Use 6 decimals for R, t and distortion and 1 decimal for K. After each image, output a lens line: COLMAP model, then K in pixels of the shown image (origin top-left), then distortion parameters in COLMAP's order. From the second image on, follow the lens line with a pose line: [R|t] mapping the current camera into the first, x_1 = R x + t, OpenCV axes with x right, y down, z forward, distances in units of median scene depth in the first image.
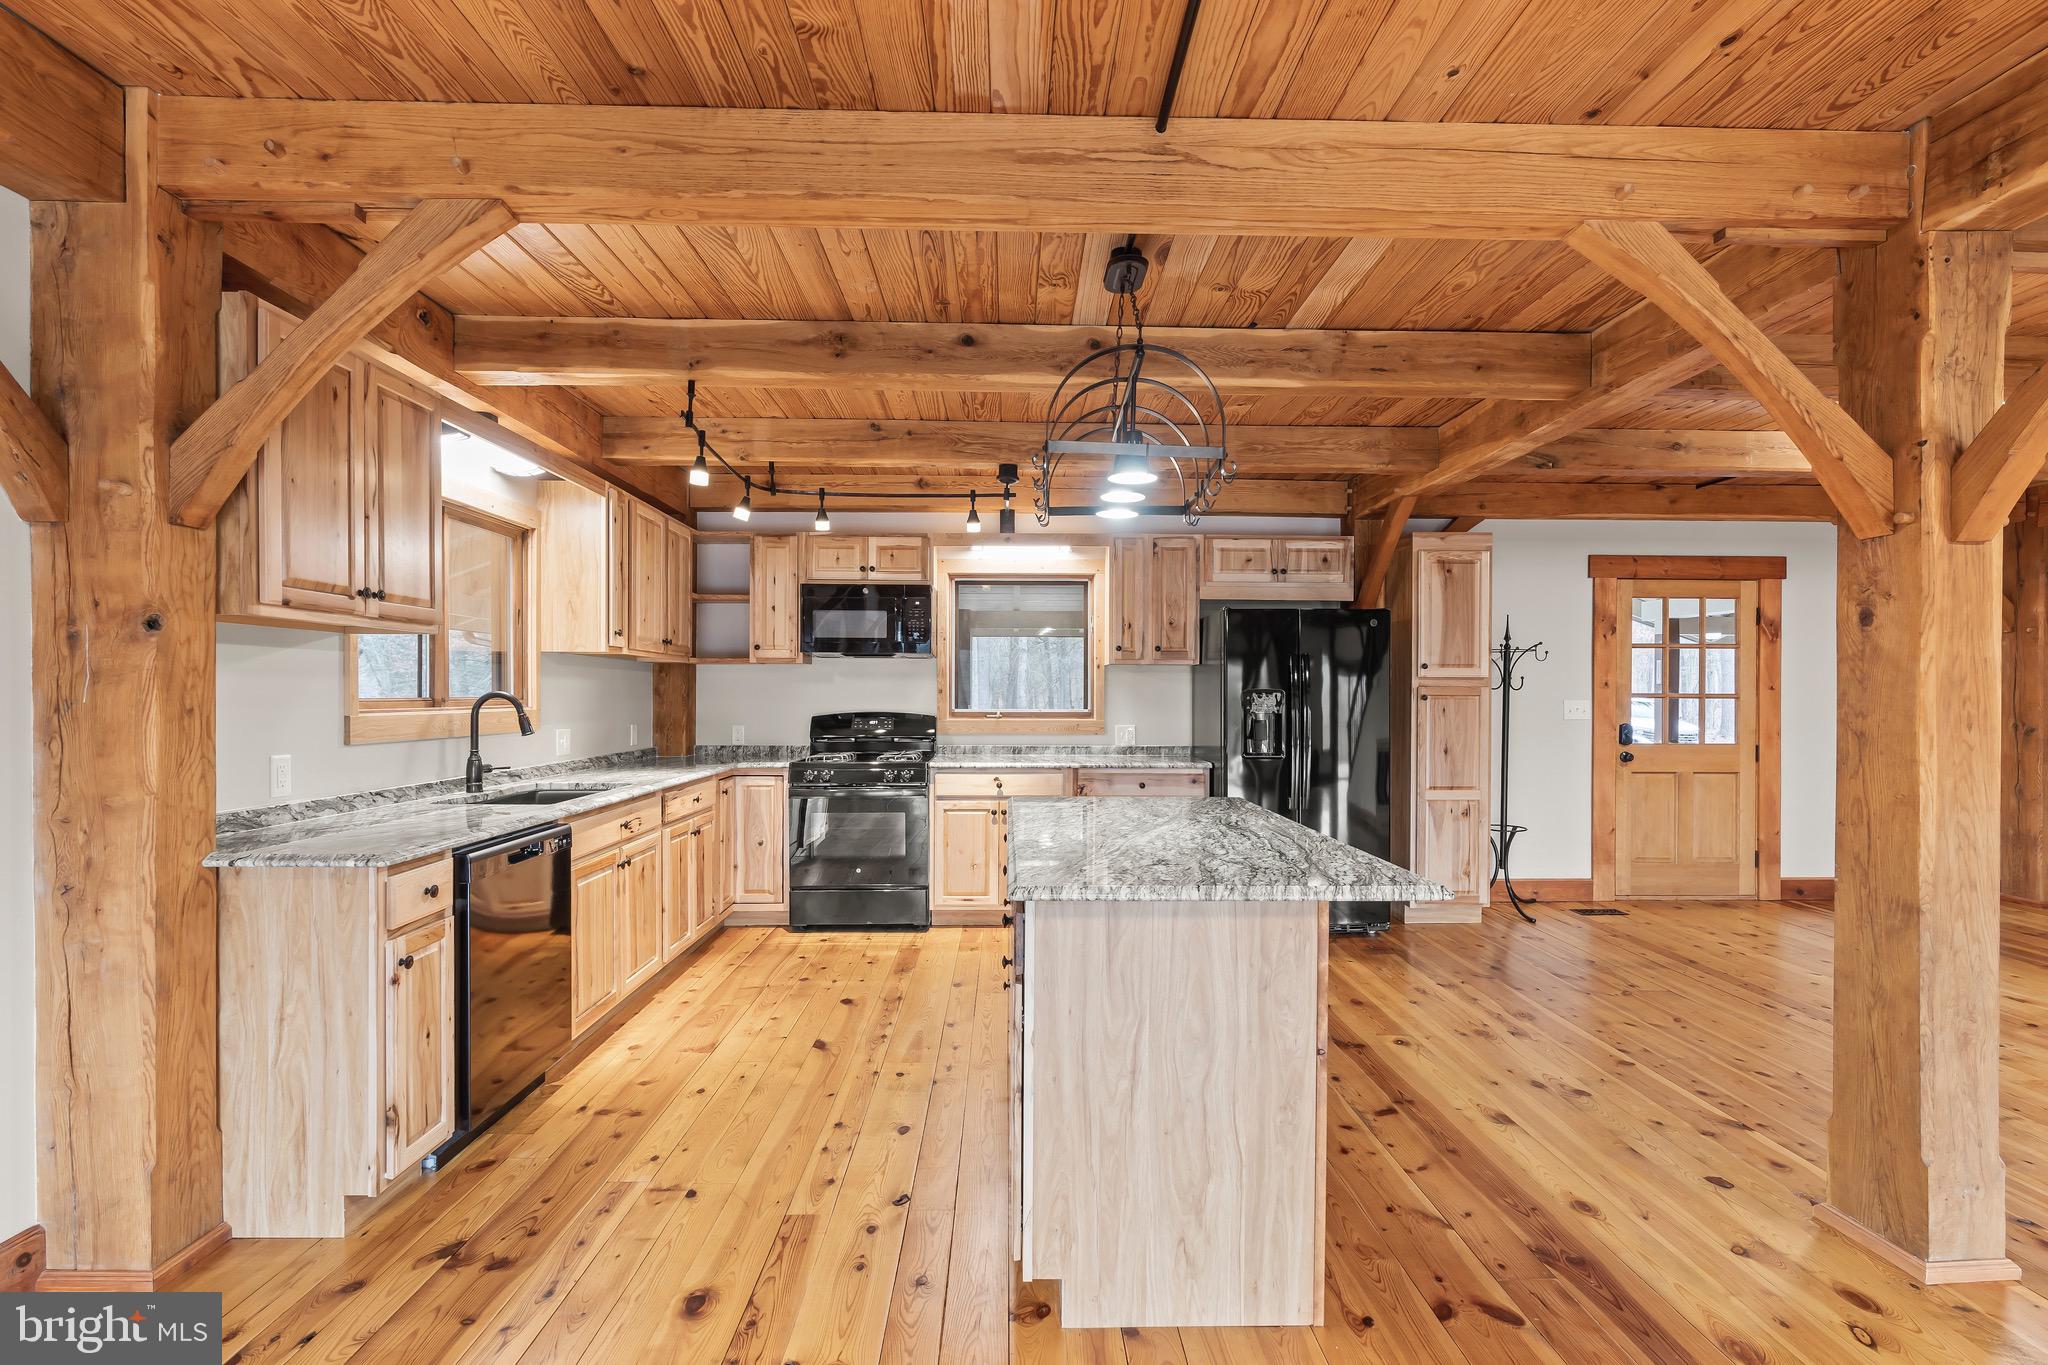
lens RADIAL K [[935.4, 0, 1025.4], [0, 935.4, 700.6], [0, 0, 1]] dist [-0.003725, 0.000828]
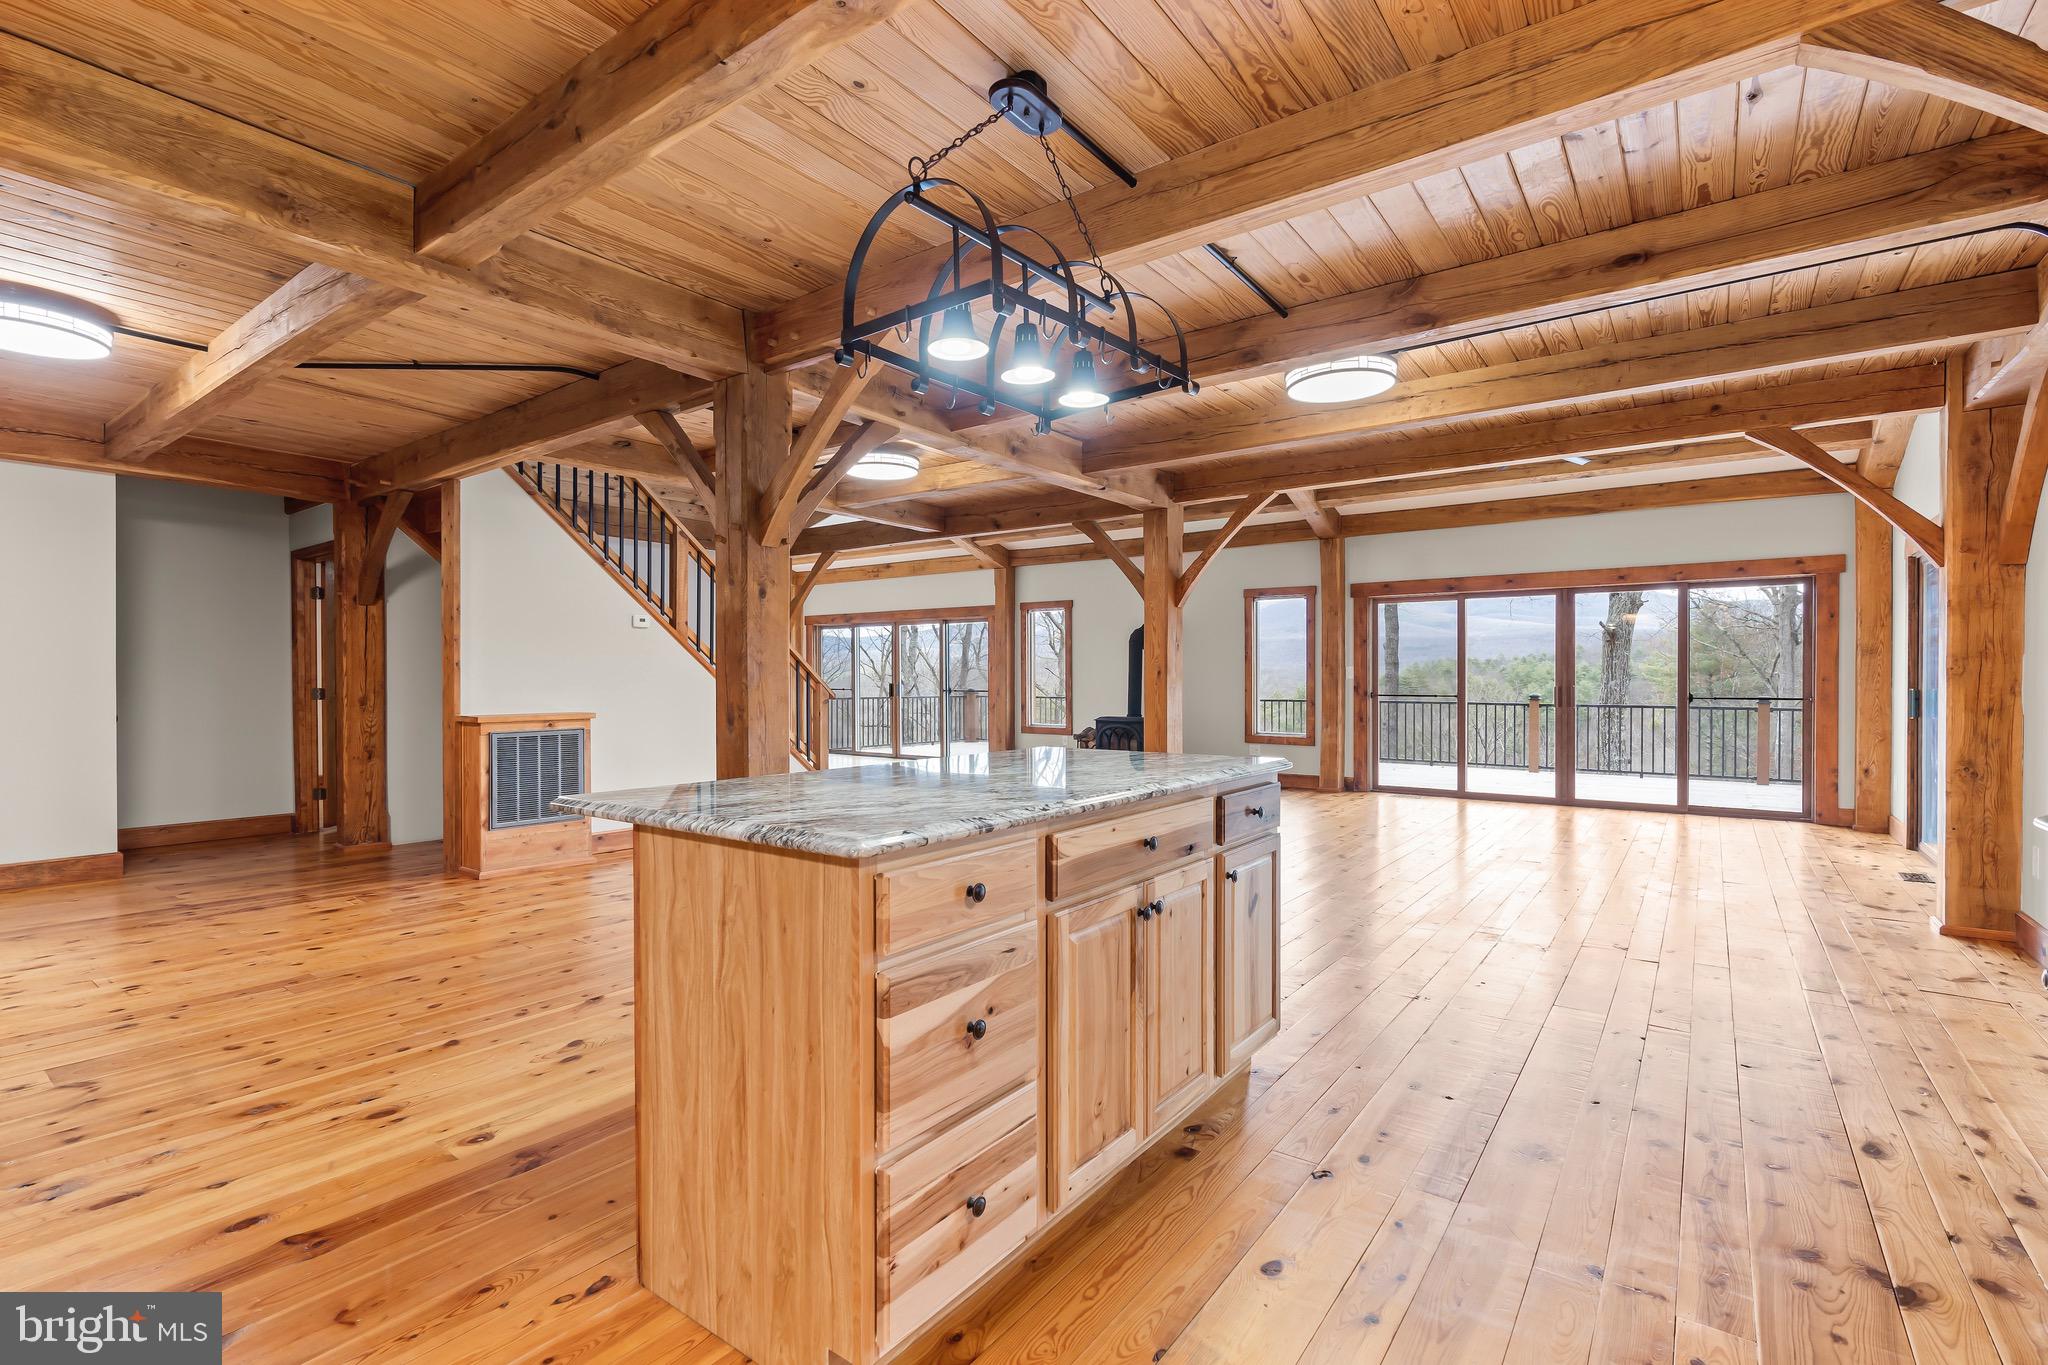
lens RADIAL K [[935.4, 0, 1021.4], [0, 935.4, 683.2], [0, 0, 1]] dist [-0.003725, 0.000828]
pose [[-0.793092, -0.005524, 0.609077, -0.244400], [0.000582, 0.999952, 0.009827, 0.027940], [-0.609102, 0.008148, -0.793050, 1.026261]]
